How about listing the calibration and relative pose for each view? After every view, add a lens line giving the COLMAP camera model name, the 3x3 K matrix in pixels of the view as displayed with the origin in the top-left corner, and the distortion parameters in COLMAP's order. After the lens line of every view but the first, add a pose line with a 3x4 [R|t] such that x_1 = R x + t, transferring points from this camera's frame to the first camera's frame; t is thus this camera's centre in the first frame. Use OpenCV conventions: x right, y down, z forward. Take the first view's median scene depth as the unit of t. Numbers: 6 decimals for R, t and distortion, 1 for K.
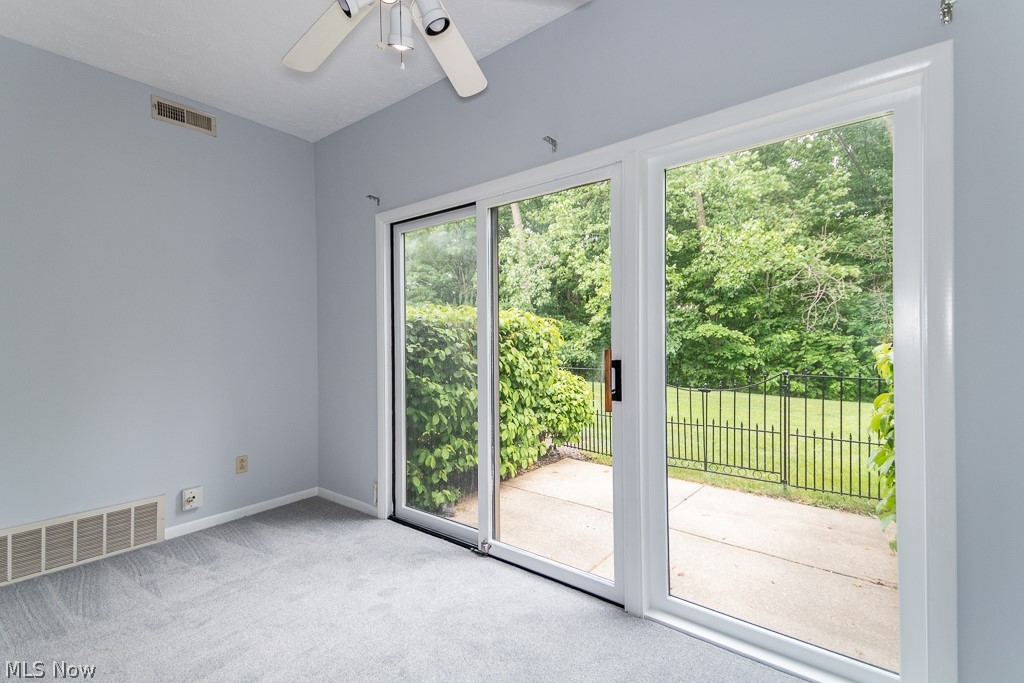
lens RADIAL K [[469.0, 0, 514.7], [0, 469.0, 329.7], [0, 0, 1]] dist [0.026896, -0.000207]
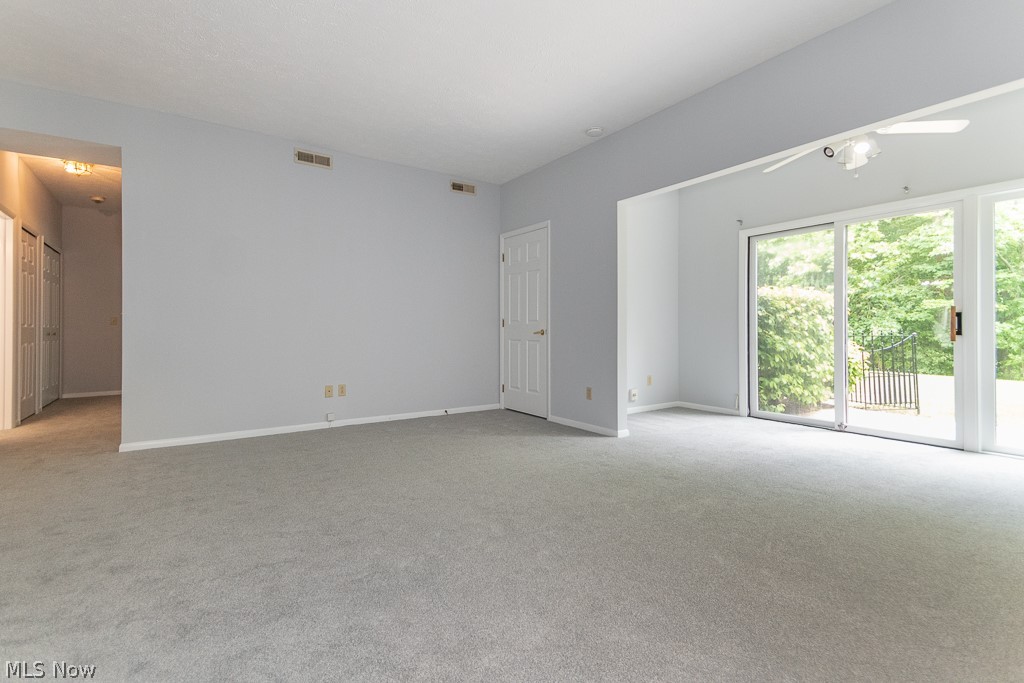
lens RADIAL K [[469.0, 0, 514.7], [0, 469.0, 329.7], [0, 0, 1]] dist [0.026896, -0.000207]
pose [[0.942020, 0.007455, -0.335473, -0.468032], [0.004143, 0.999419, 0.033843, 0.037158], [0.335530, -0.033271, 0.941442, -0.791361]]
